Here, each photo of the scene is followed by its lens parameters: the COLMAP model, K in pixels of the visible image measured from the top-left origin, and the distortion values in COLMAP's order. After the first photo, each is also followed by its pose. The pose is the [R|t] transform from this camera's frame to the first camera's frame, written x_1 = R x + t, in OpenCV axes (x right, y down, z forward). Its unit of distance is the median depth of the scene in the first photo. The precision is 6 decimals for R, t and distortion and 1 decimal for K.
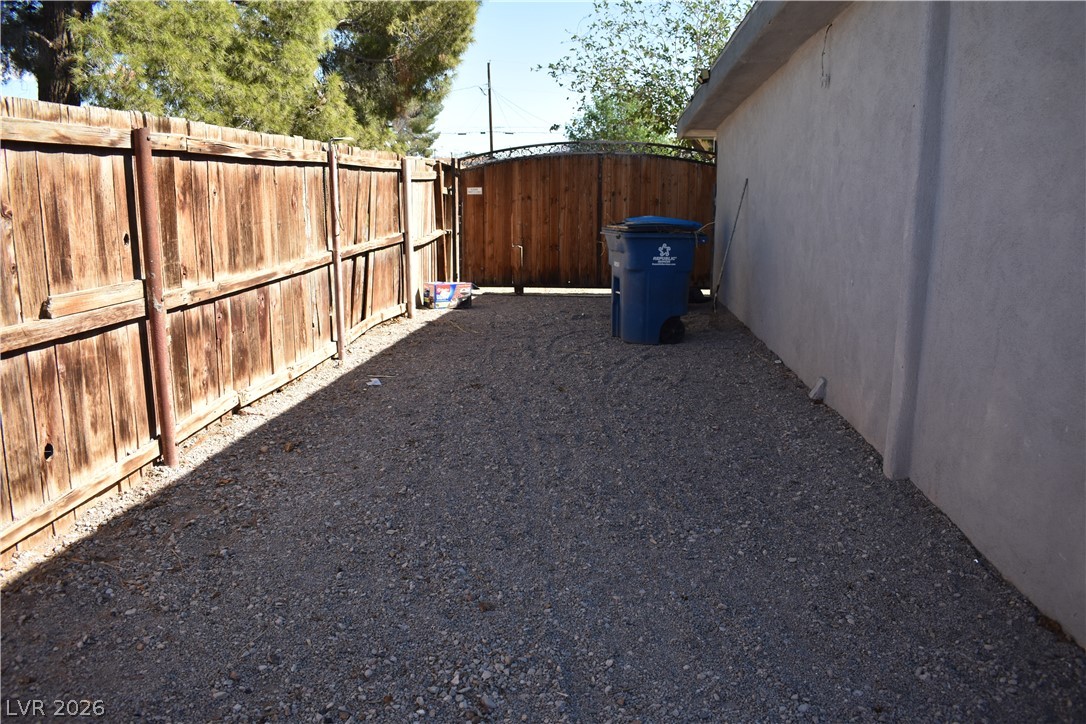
lens RADIAL K [[847.9, 0, 542.8], [0, 847.9, 360.9], [0, 0, 1]] dist [-0.085398, 0.006939]
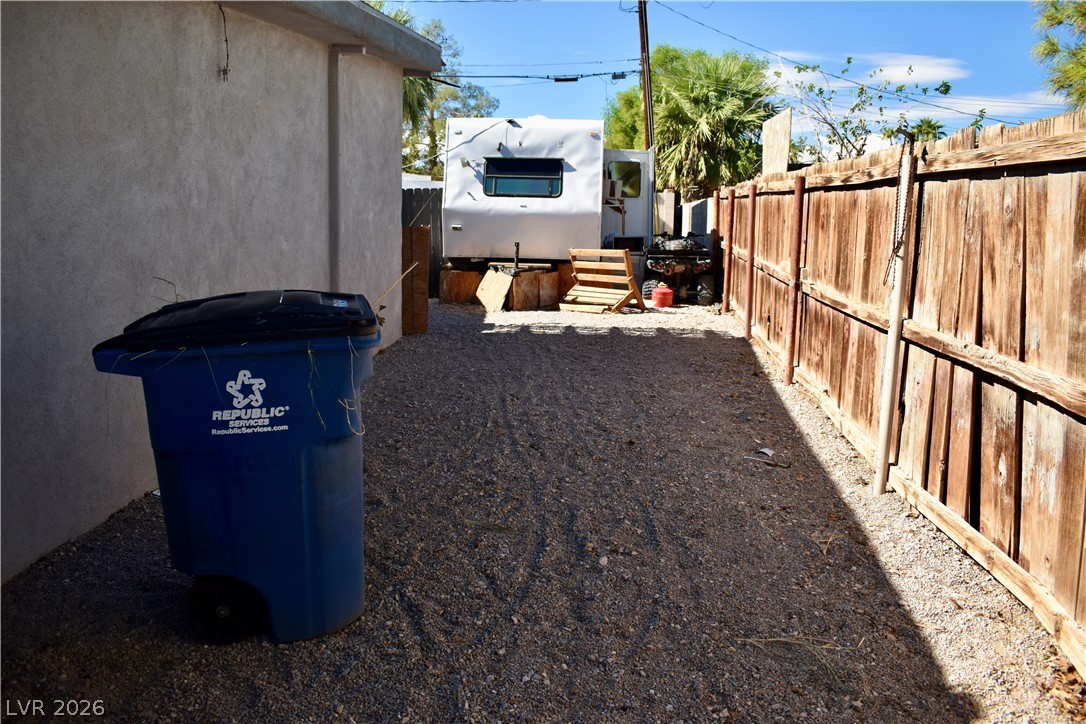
lens RADIAL K [[847.9, 0, 542.9], [0, 847.9, 360.9], [0, 0, 1]] dist [-0.085398, 0.006939]
pose [[-0.999532, -0.024187, 0.018702, -0.005382], [-0.015487, 0.927945, 0.372394, -0.472155], [-0.026362, 0.371931, -0.927886, 2.302840]]
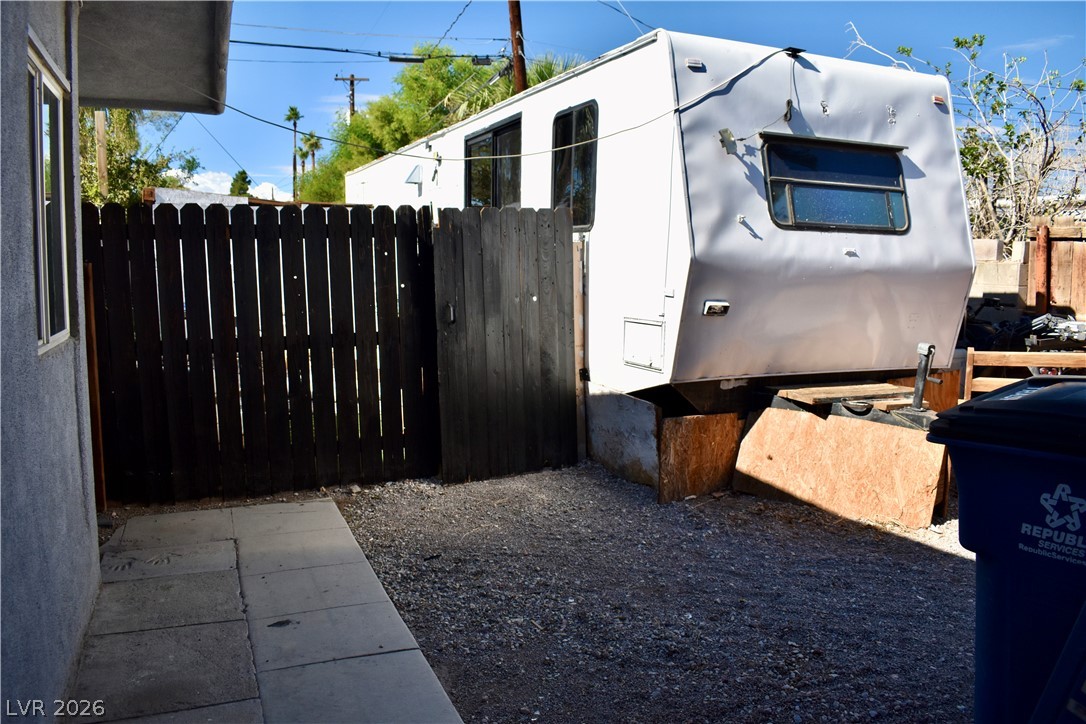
lens RADIAL K [[847.9, 0, 542.9], [0, 847.9, 357.7], [0, 0, 1]] dist [-0.085398, 0.006939]
pose [[-0.902128, 0.038439, -0.429752, 1.002005], [-0.101386, 0.949250, 0.297734, -0.077747], [0.419387, 0.312165, -0.852448, 0.414105]]
